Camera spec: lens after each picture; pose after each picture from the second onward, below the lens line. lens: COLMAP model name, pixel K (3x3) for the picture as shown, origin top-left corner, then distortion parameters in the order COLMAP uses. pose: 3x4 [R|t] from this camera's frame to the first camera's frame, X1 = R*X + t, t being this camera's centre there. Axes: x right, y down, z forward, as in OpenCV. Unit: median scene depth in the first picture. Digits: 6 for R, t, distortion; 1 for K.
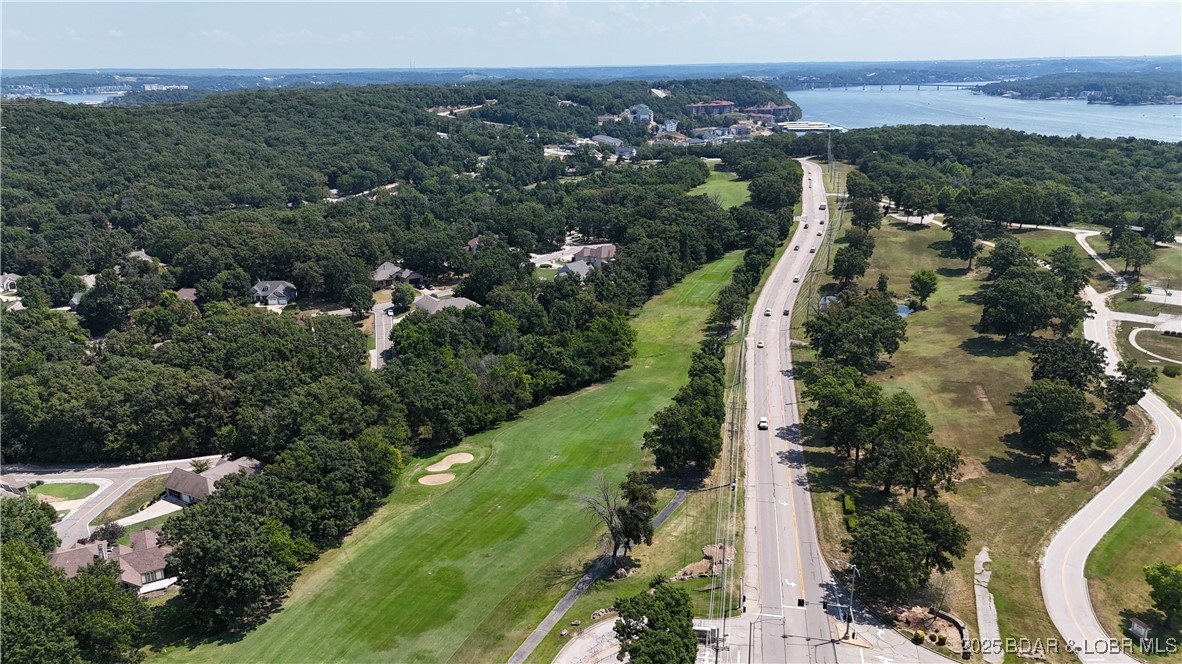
lens RADIAL K [[856.1, 0, 576.3], [0, 856.1, 330.0], [0, 0, 1]] dist [0.063350, -0.004874]
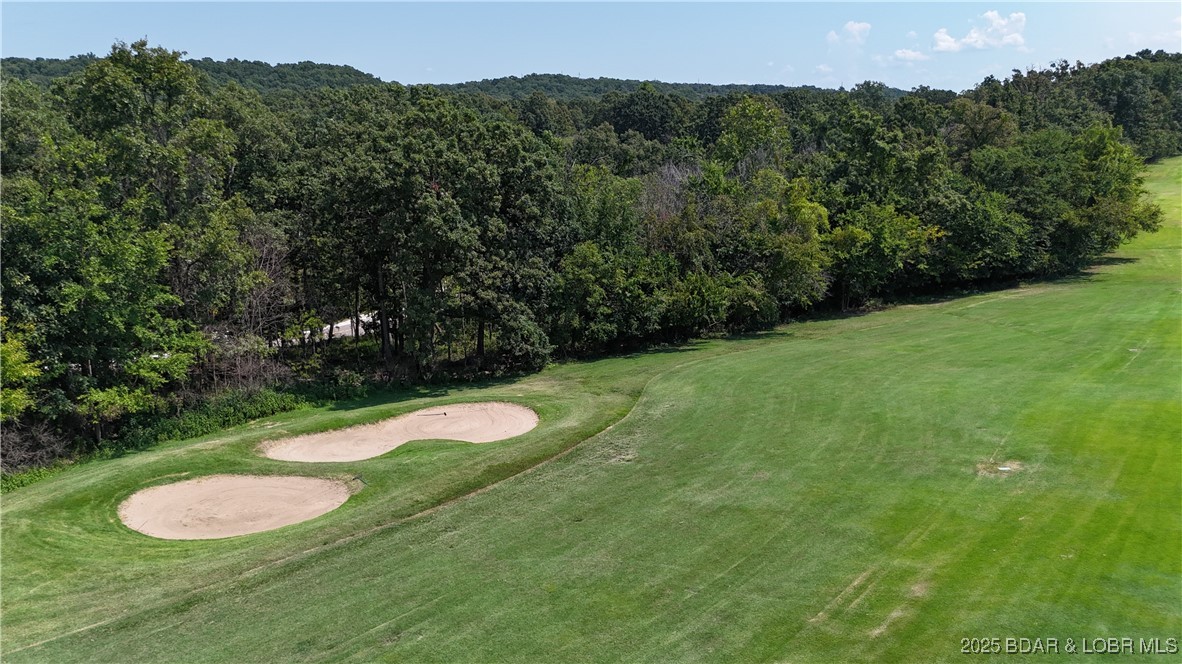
lens RADIAL K [[860.4, 0, 592.4], [0, 860.4, 330.0], [0, 0, 1]] dist [0.075900, -0.086246]
pose [[0.958719, 0.080143, -0.272828, -0.048785], [-0.094618, 0.994698, -0.040295, 0.120498], [0.268152, 0.064446, 0.961219, 0.732115]]
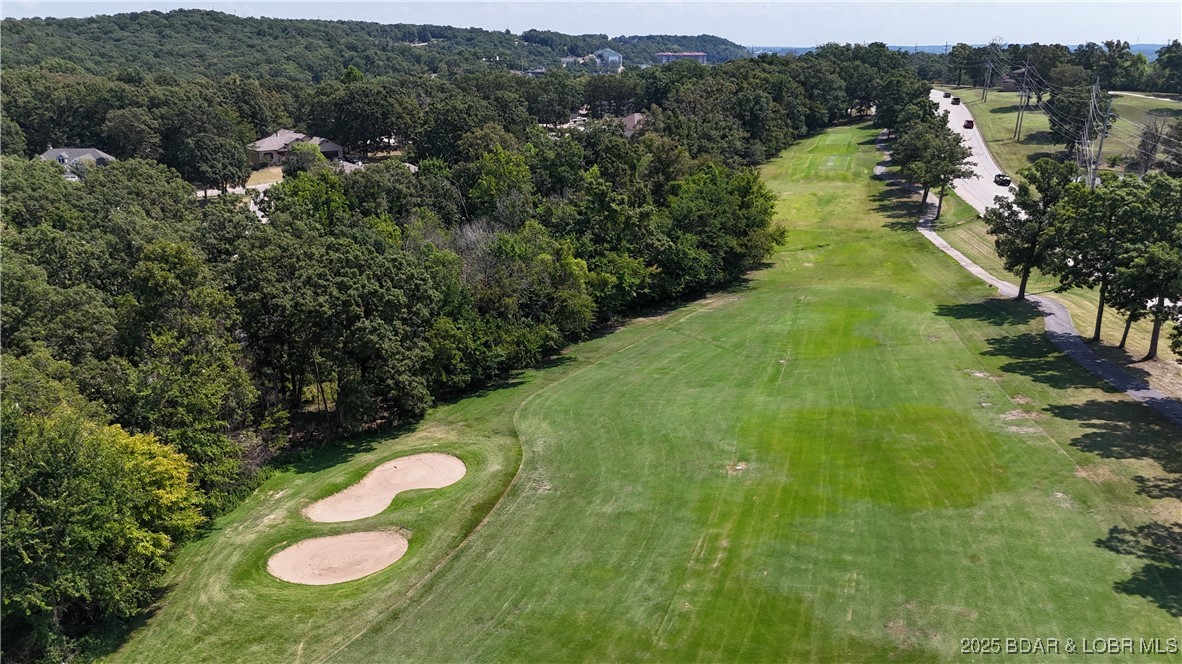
lens RADIAL K [[856.1, 0, 576.3], [0, 856.1, 330.0], [0, 0, 1]] dist [0.063350, -0.004874]
pose [[0.997814, 0.000038, 0.066082, -0.090345], [-0.001127, 0.999864, 0.016433, 0.083675], [-0.066072, -0.016472, 0.997679, 0.619009]]
